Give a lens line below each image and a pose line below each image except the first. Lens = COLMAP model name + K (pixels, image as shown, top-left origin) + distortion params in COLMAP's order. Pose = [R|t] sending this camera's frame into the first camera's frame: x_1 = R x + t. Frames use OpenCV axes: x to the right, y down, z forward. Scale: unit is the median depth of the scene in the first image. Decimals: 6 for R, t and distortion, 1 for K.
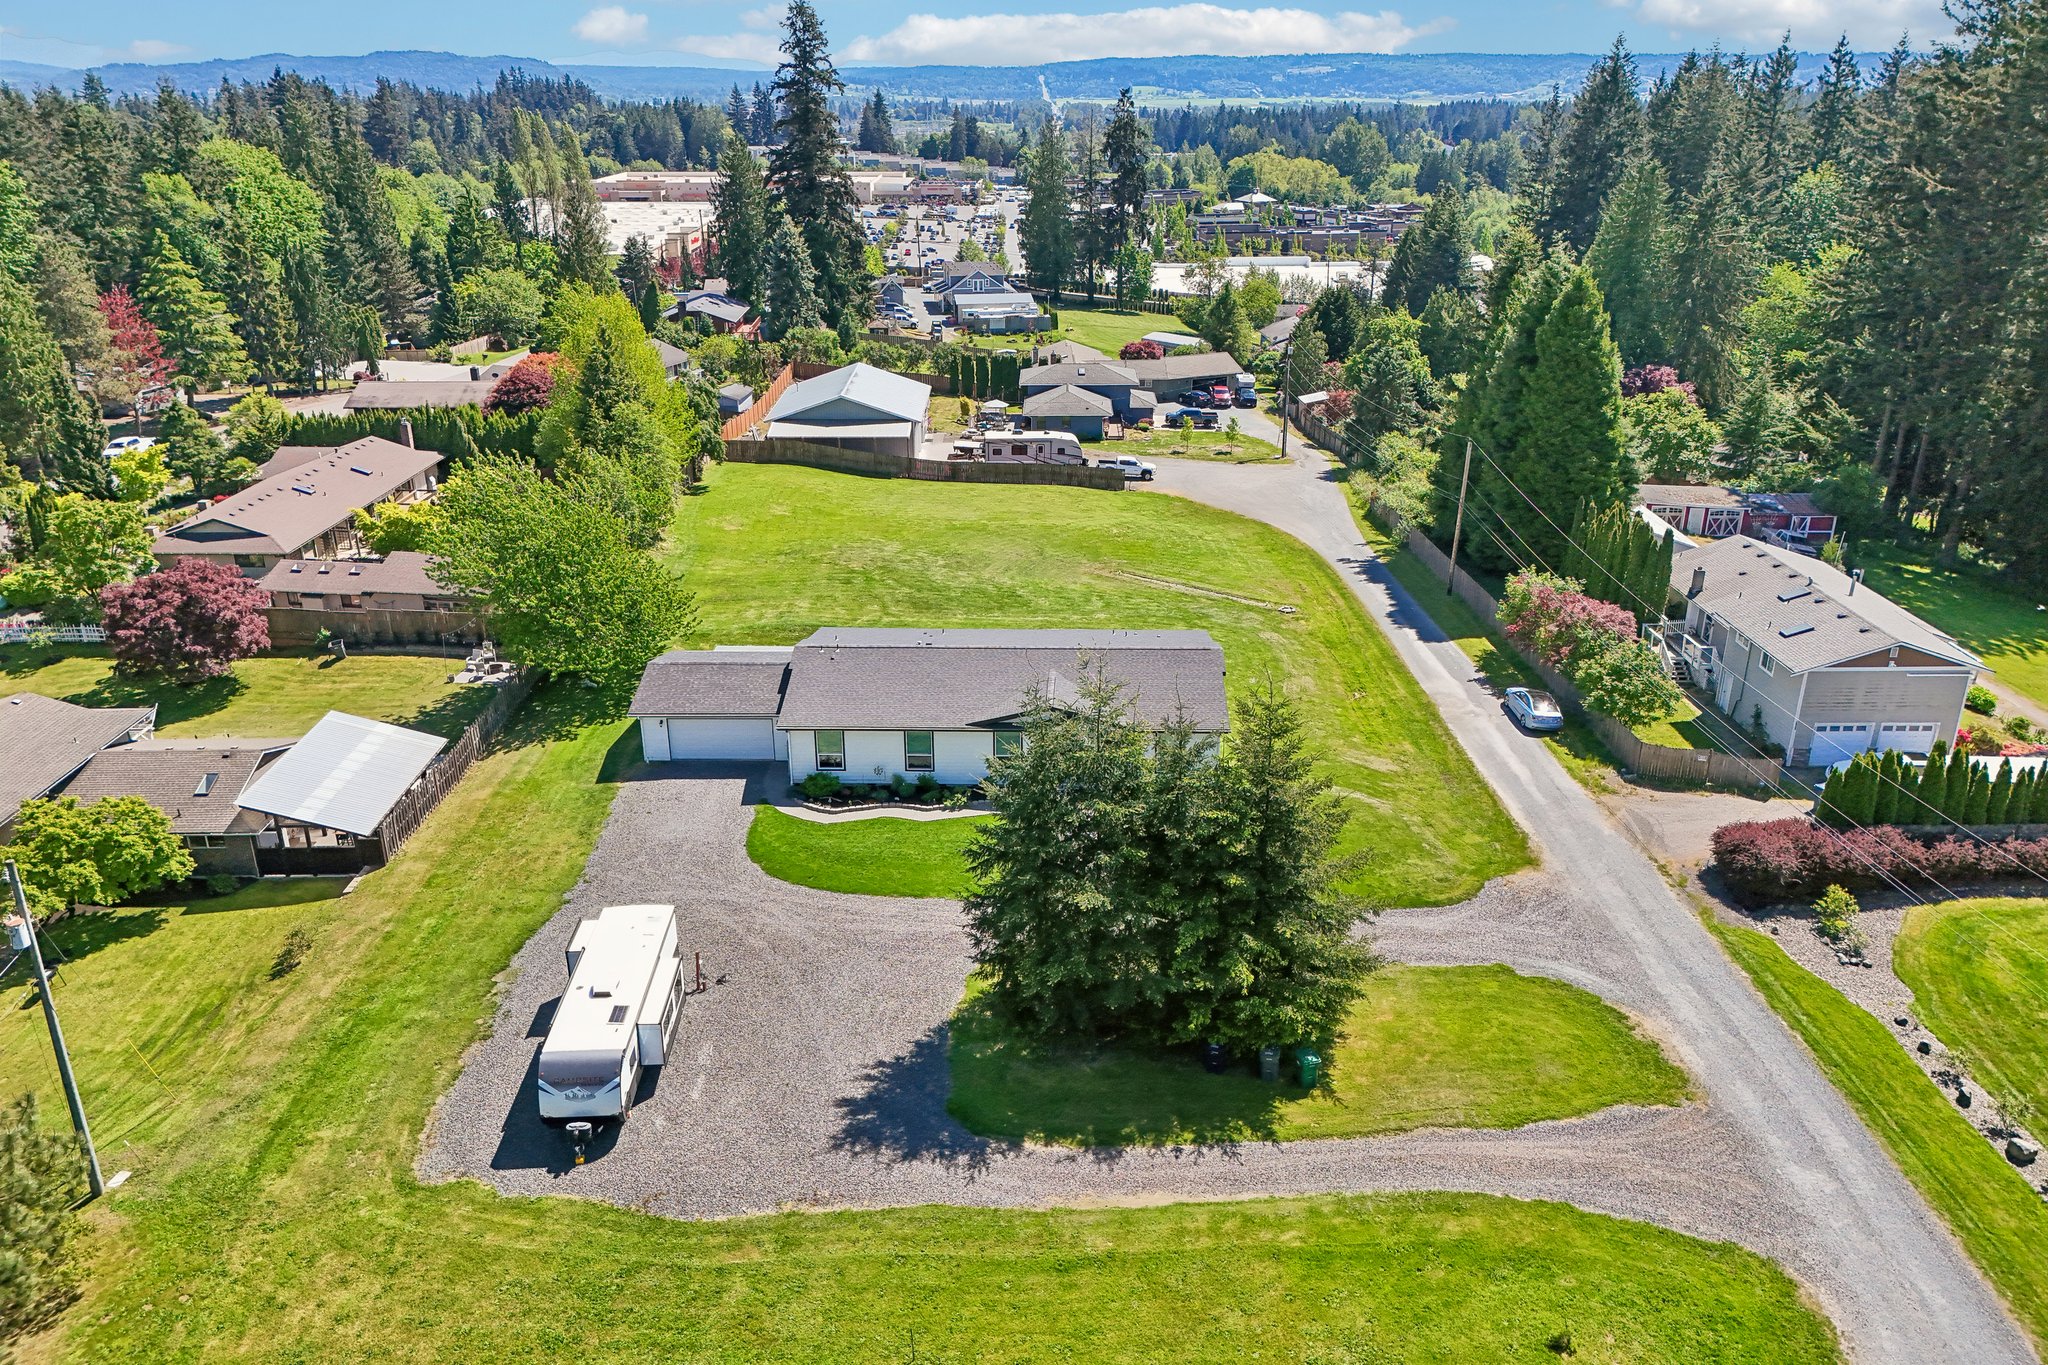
lens RADIAL K [[1505.8, 0, 1027.5], [0, 1505.8, 683.9], [0, 0, 1]] dist [0.073894, -0.079180]
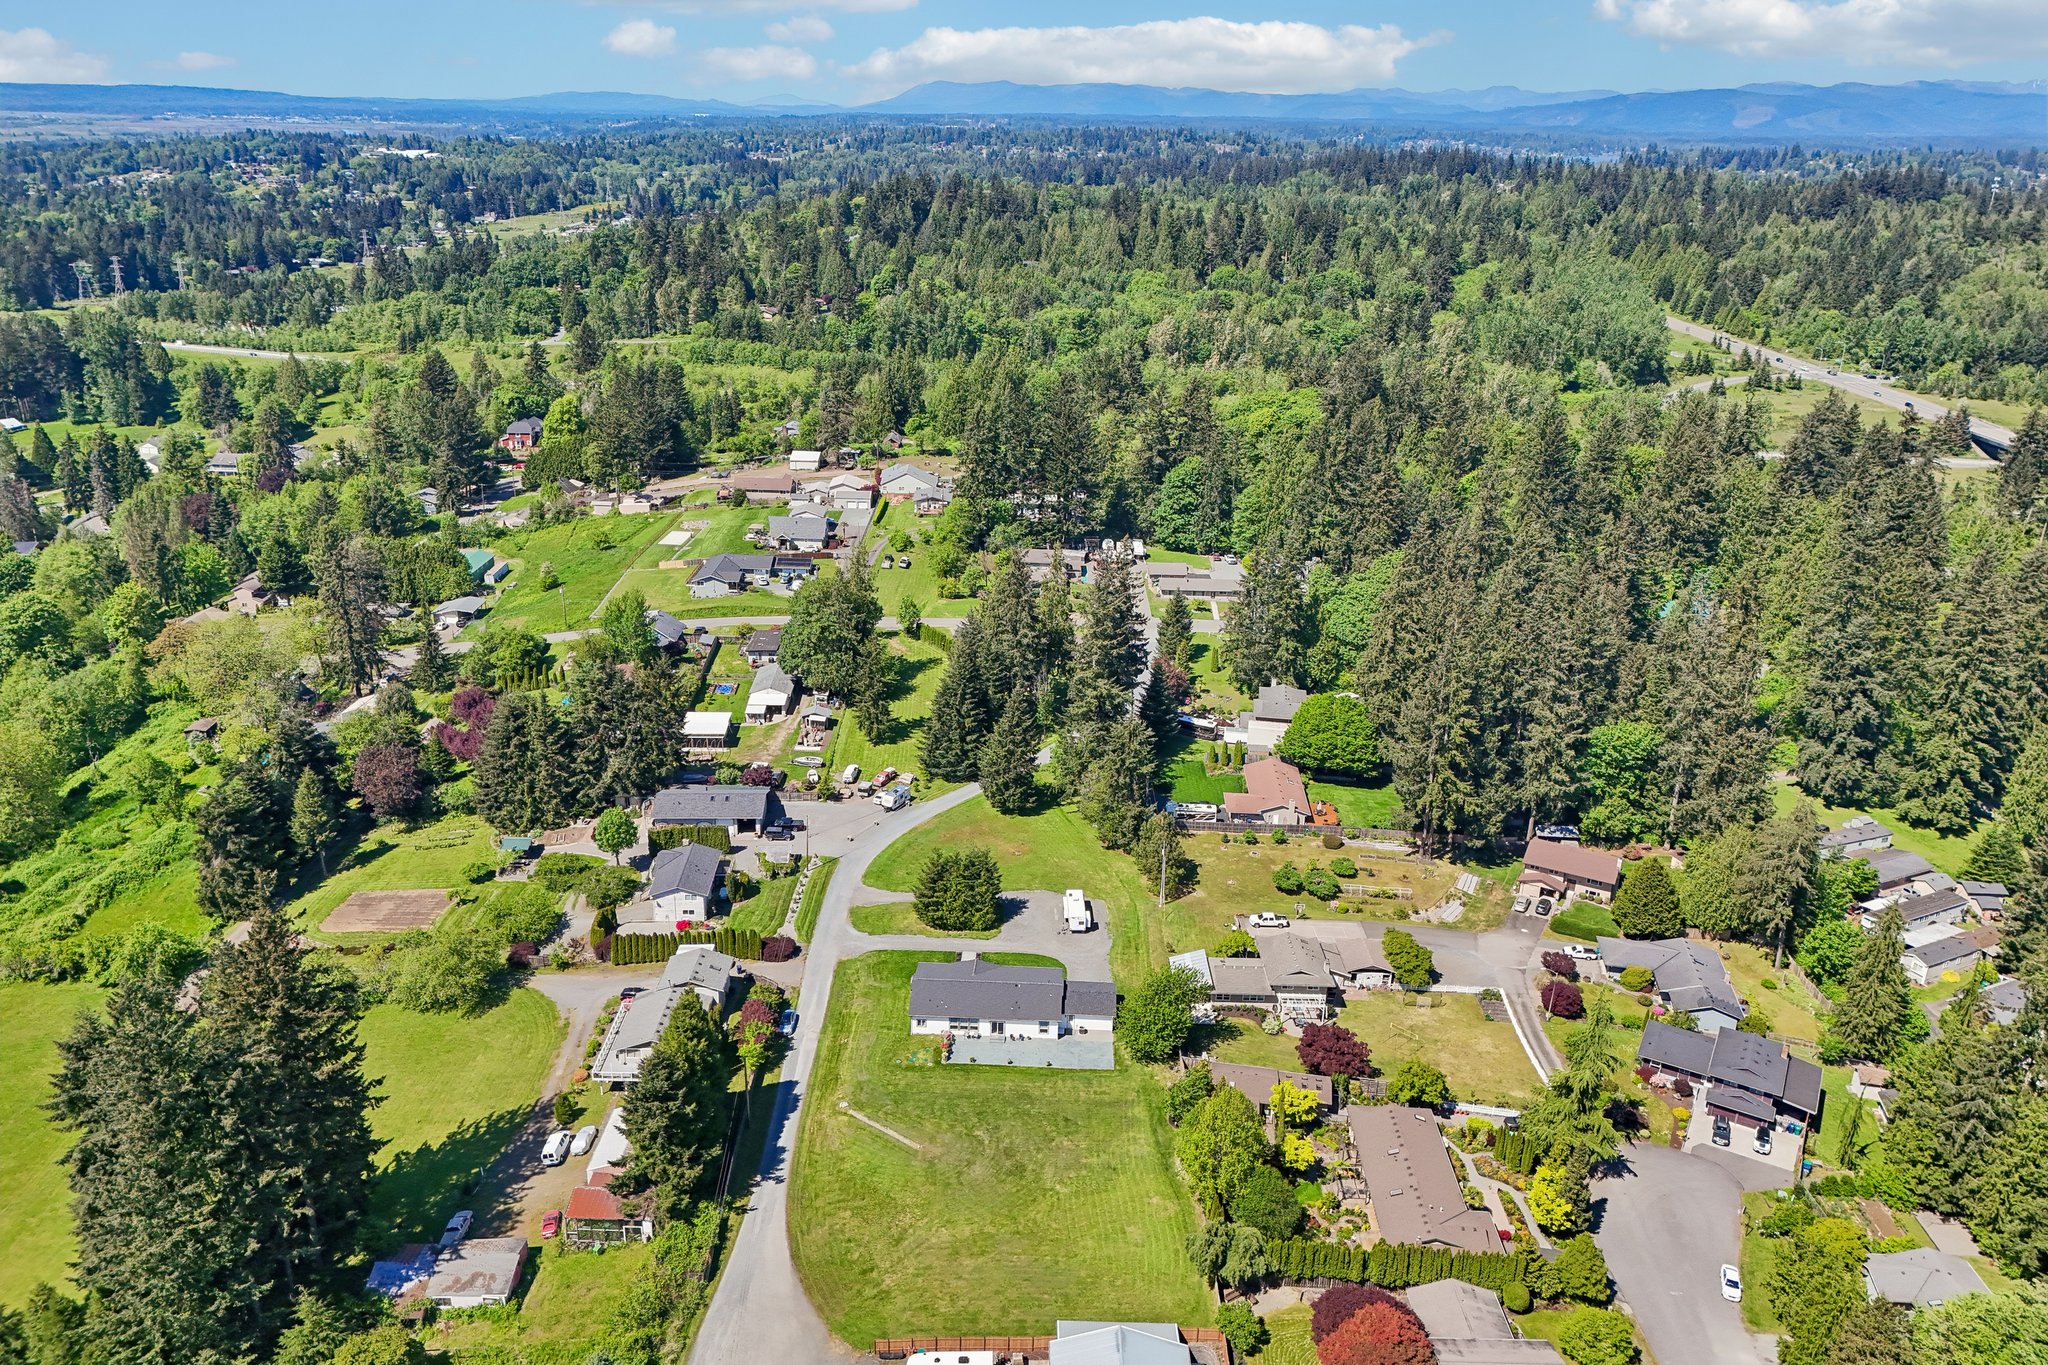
lens RADIAL K [[1505.8, 0, 1025.7], [0, 1505.8, 691.2], [0, 0, 1]] dist [0.073894, -0.079180]
pose [[-0.999772, -0.020983, 0.004062, -0.077668], [-0.012527, 0.729283, 0.684097, -2.174139], [-0.017316, 0.683890, -0.729379, 2.474973]]
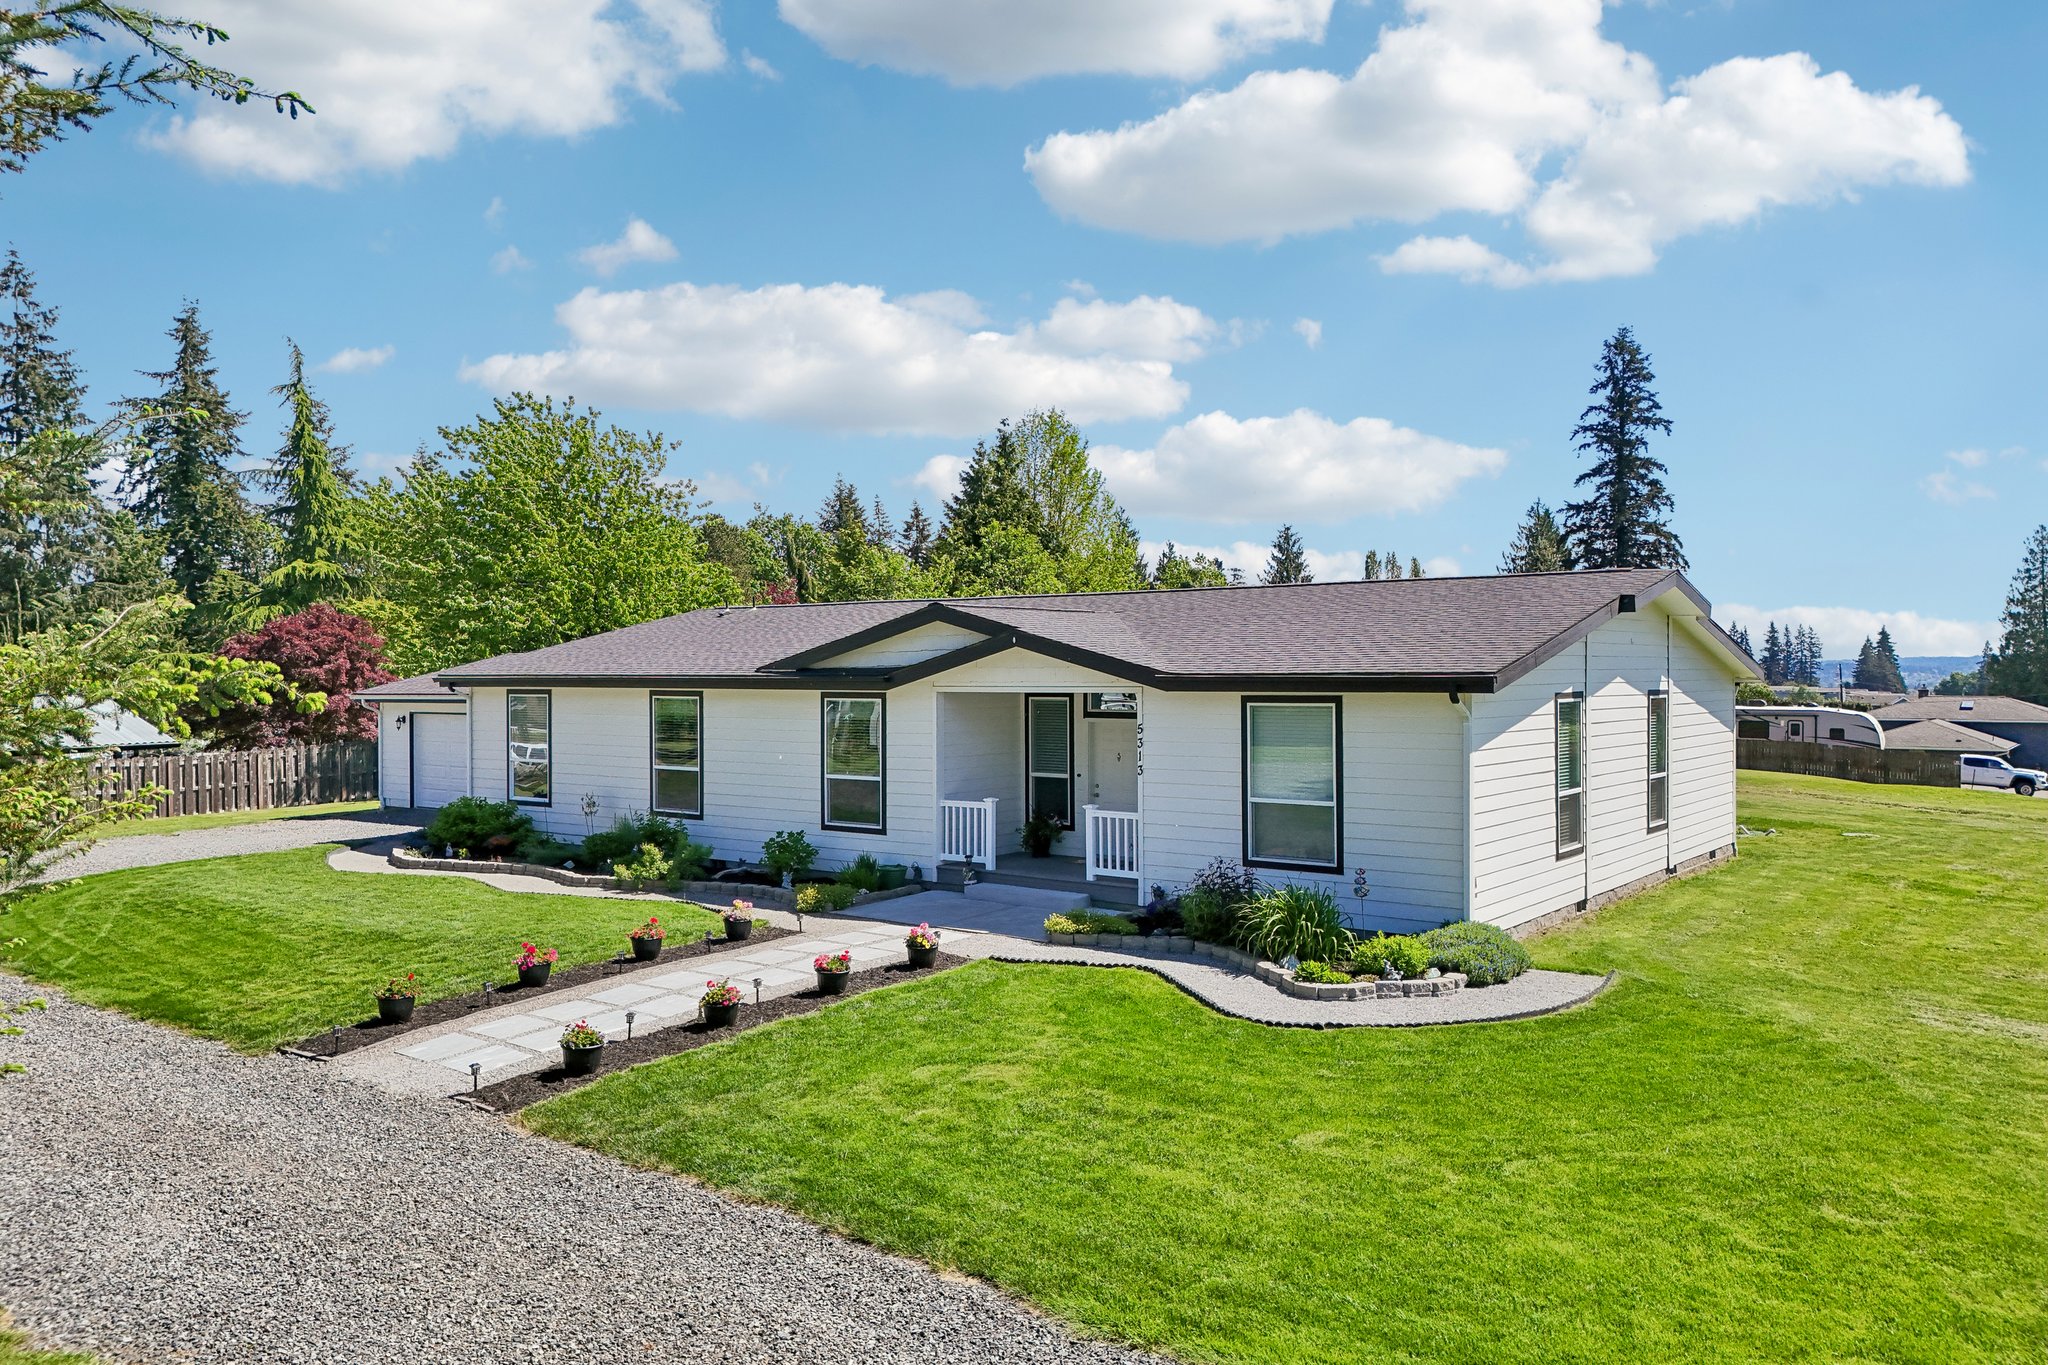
lens RADIAL K [[1505.8, 0, 1036.4], [0, 1505.8, 671.4], [0, 0, 1]] dist [0.073894, -0.079180]
pose [[0.815036, 0.004643, -0.579392, 0.180721], [-0.218356, 0.928702, -0.299722, 0.100894], [0.536691, 0.370798, 0.757939, 0.656416]]
